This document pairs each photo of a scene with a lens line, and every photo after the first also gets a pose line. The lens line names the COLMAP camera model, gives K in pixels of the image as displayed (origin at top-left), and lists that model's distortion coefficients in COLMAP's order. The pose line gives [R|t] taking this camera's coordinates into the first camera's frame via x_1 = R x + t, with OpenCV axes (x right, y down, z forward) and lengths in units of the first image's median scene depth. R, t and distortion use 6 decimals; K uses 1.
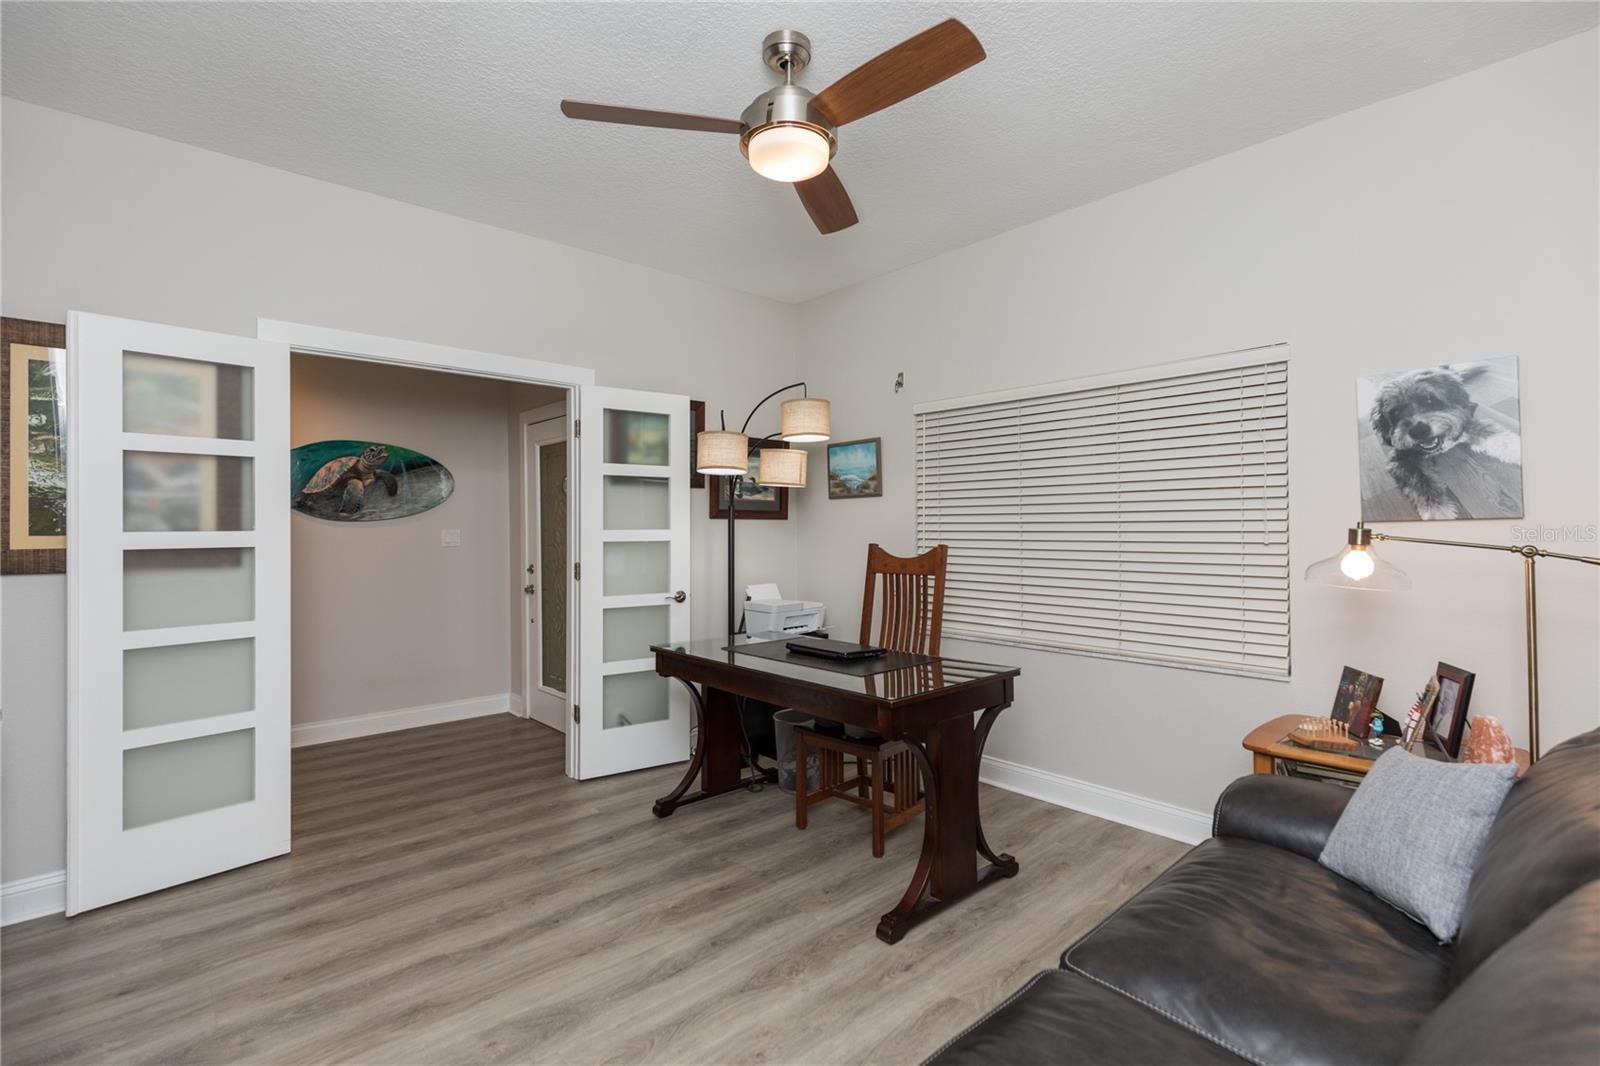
lens RADIAL K [[713.0, 0, 794.6], [0, 713.0, 531.6], [0, 0, 1]] dist [0.004394, 0.000054]
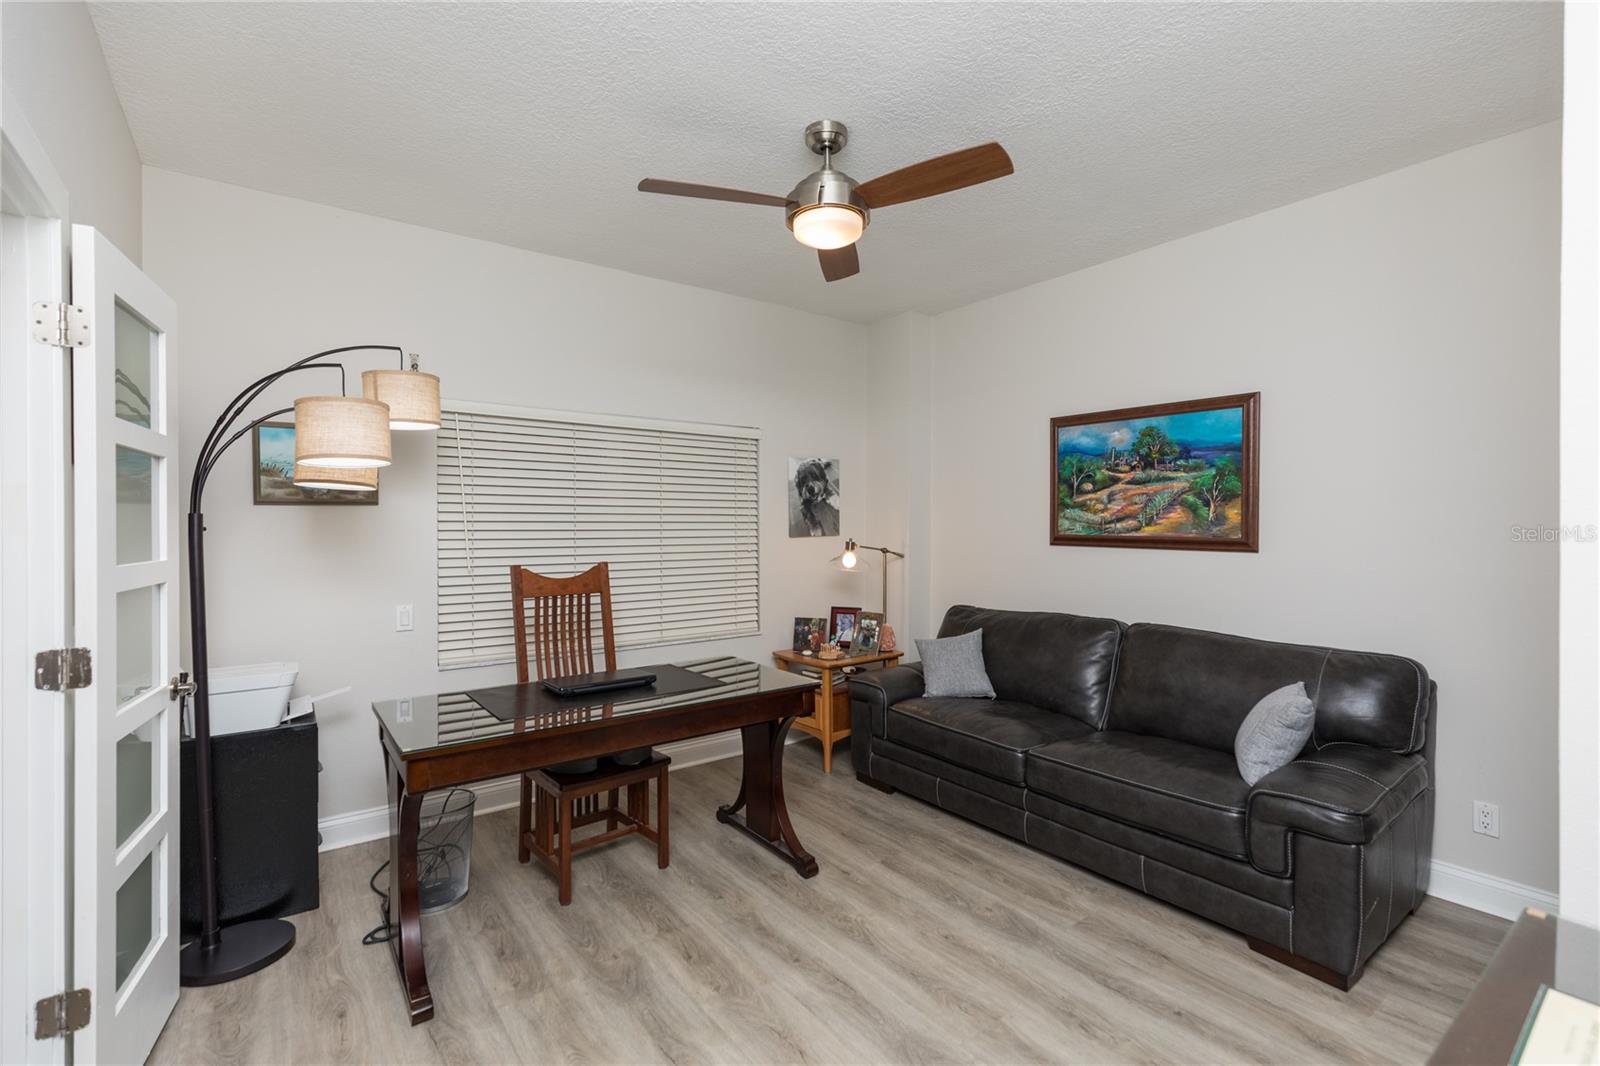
lens RADIAL K [[713.0, 0, 794.6], [0, 713.0, 534.7], [0, 0, 1]] dist [0.004394, 0.000054]
pose [[0.112613, -0.004940, 0.993627, -1.025835], [0.010806, 0.999935, 0.003746, -0.027460], [-0.993580, 0.010316, 0.112659, 0.811188]]
